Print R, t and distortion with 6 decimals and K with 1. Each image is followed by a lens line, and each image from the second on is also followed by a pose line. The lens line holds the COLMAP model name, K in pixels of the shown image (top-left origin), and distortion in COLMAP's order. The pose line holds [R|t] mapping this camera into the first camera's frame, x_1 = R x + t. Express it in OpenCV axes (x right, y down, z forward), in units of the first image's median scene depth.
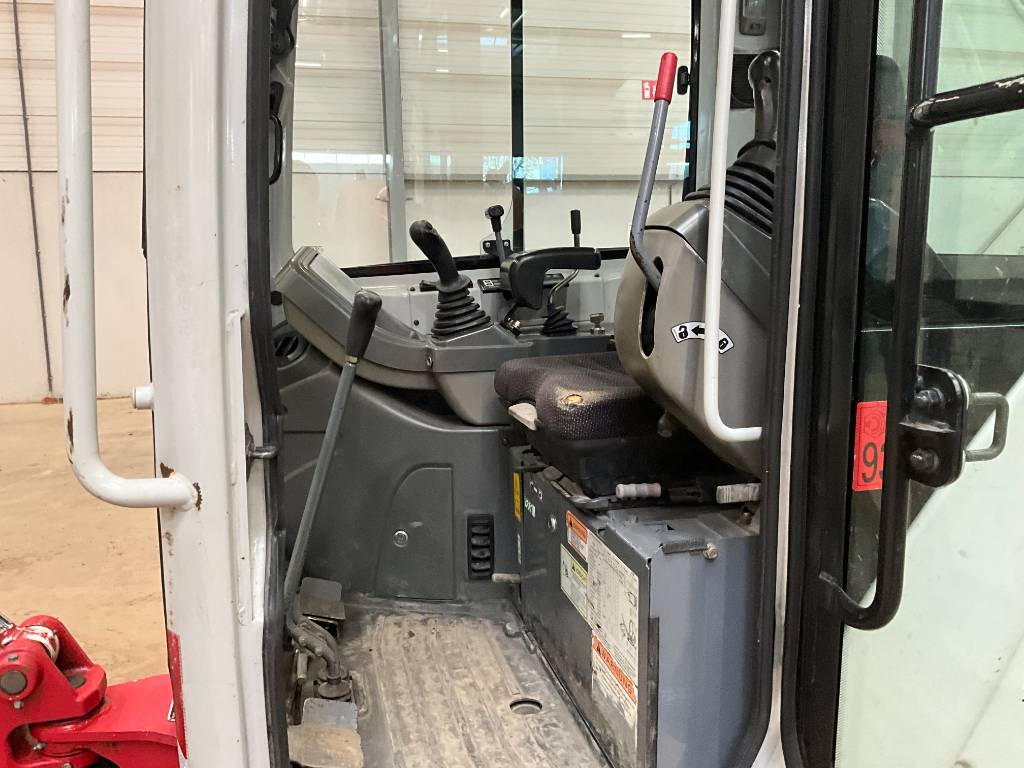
lens RADIAL K [[836.9, 0, 512.0], [0, 836.9, 384.0], [0, 0, 1]] dist [0.098506, -0.185025]
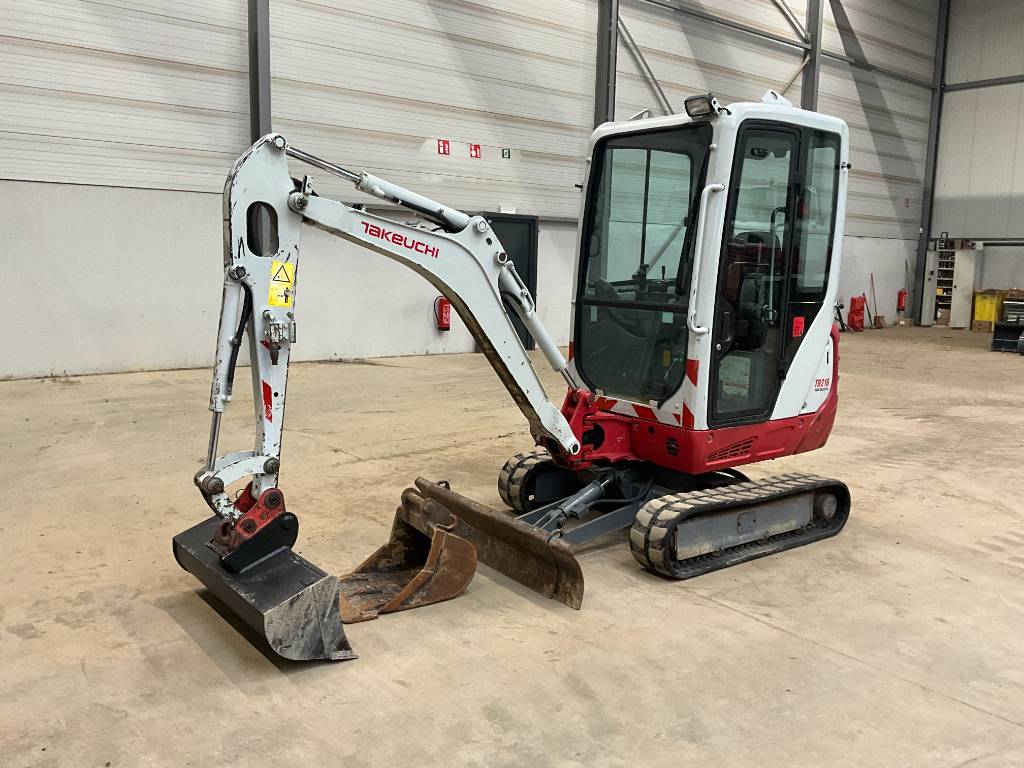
lens RADIAL K [[836.9, 0, 512.0], [0, 836.9, 384.0], [0, 0, 1]] dist [0.098506, -0.185025]
pose [[0.911537, -0.021840, 0.410637, -1.701915], [0.024880, 0.999688, -0.002059, 0.207665], [-0.410464, 0.012093, 0.911797, -1.523012]]
